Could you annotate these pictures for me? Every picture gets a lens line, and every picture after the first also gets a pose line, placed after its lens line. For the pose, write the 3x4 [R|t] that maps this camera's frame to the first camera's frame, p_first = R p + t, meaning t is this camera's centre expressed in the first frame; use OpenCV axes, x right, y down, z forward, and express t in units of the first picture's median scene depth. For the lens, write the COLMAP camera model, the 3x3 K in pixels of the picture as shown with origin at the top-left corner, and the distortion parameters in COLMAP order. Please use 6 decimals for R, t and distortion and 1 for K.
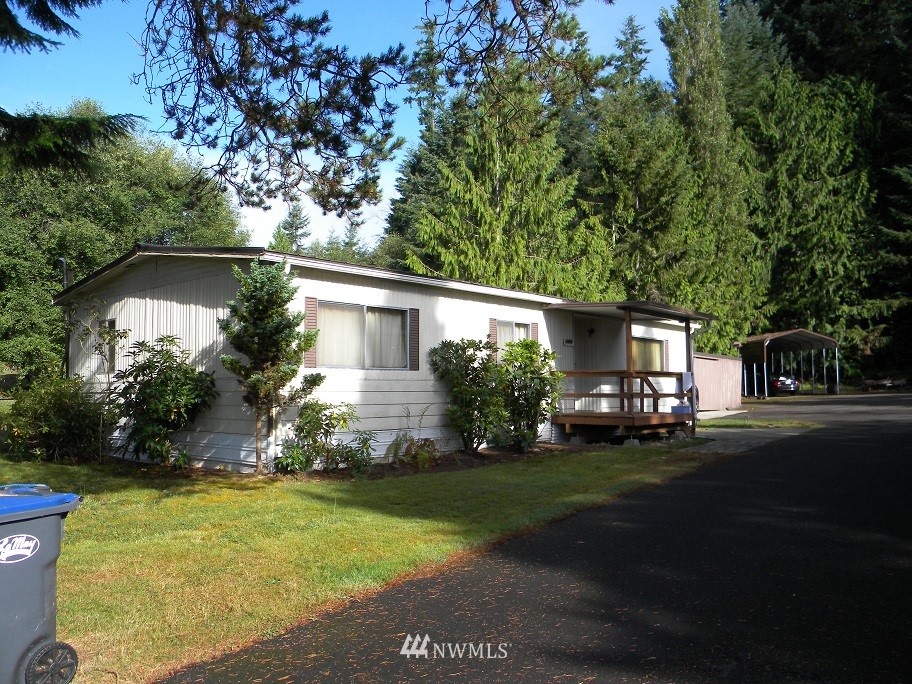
lens RADIAL K [[766.4, 0, 449.7], [0, 766.4, 335.8], [0, 0, 1]] dist [-0.195551, 0.181468]
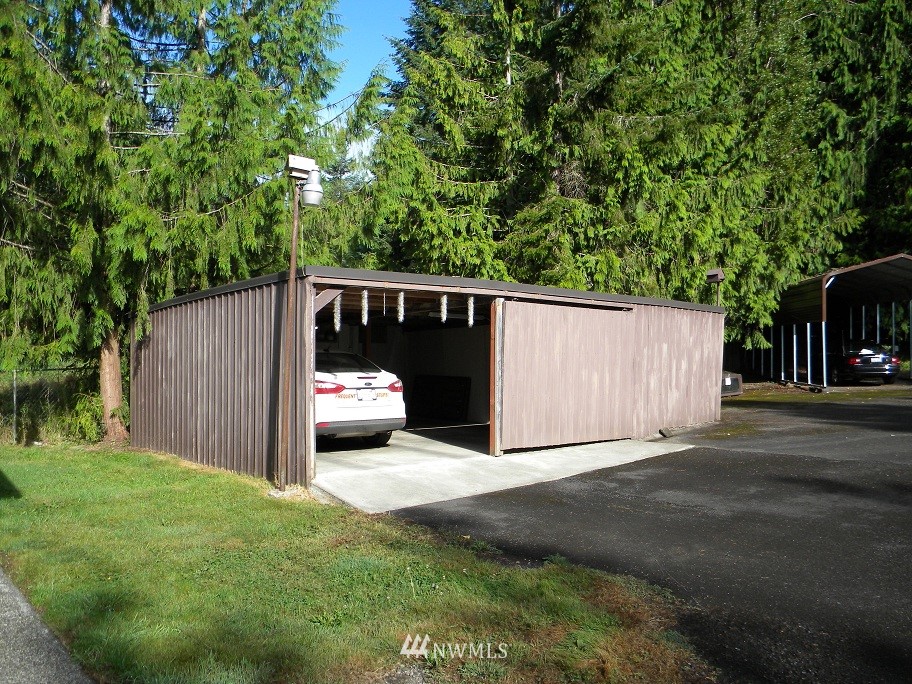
lens RADIAL K [[766.4, 0, 449.7], [0, 766.4, 335.8], [0, 0, 1]] dist [-0.195551, 0.181468]
pose [[0.985926, 0.006732, -0.167046, 0.212372], [0.001791, 0.998706, 0.050816, 0.016706], [0.167172, -0.050400, 0.984639, 0.382038]]
